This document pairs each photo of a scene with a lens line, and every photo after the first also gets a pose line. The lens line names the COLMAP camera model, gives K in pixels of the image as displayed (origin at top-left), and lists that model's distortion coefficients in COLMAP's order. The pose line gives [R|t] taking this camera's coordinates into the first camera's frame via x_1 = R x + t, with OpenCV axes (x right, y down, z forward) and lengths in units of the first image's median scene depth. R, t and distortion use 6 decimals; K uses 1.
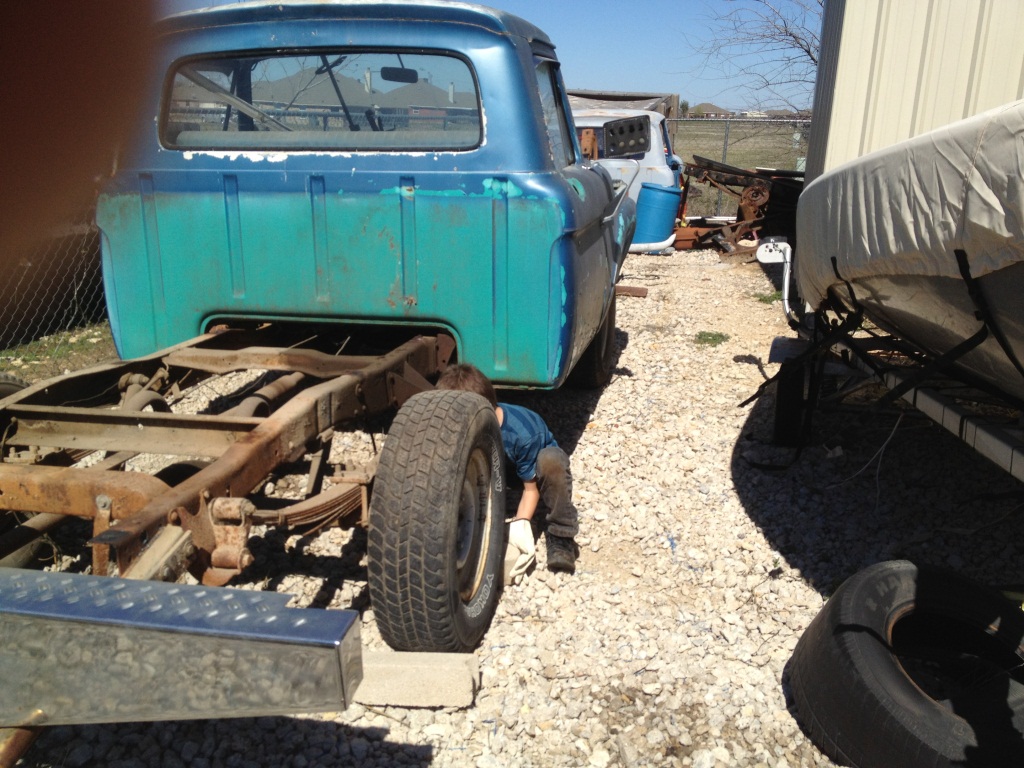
lens RADIAL K [[954.0, 0, 515.5], [0, 954.0, 409.0], [0, 0, 1]] dist [0.036605, 0.000000]
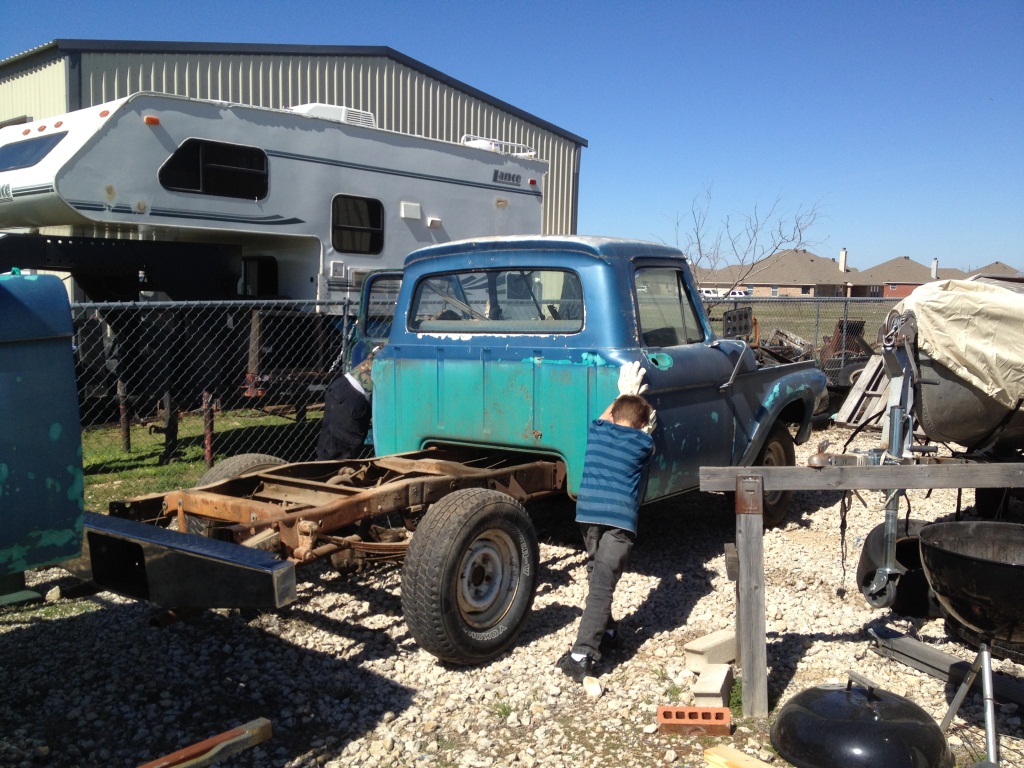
lens RADIAL K [[954.0, 0, 511.5], [0, 954.0, 380.9], [0, 0, 1]] dist [0.036605, 0.000000]
pose [[0.894622, 0.028192, -0.445933, 0.499544], [-0.118422, 0.977279, -0.175791, 0.062731], [0.430845, 0.210074, 0.877634, -0.283278]]
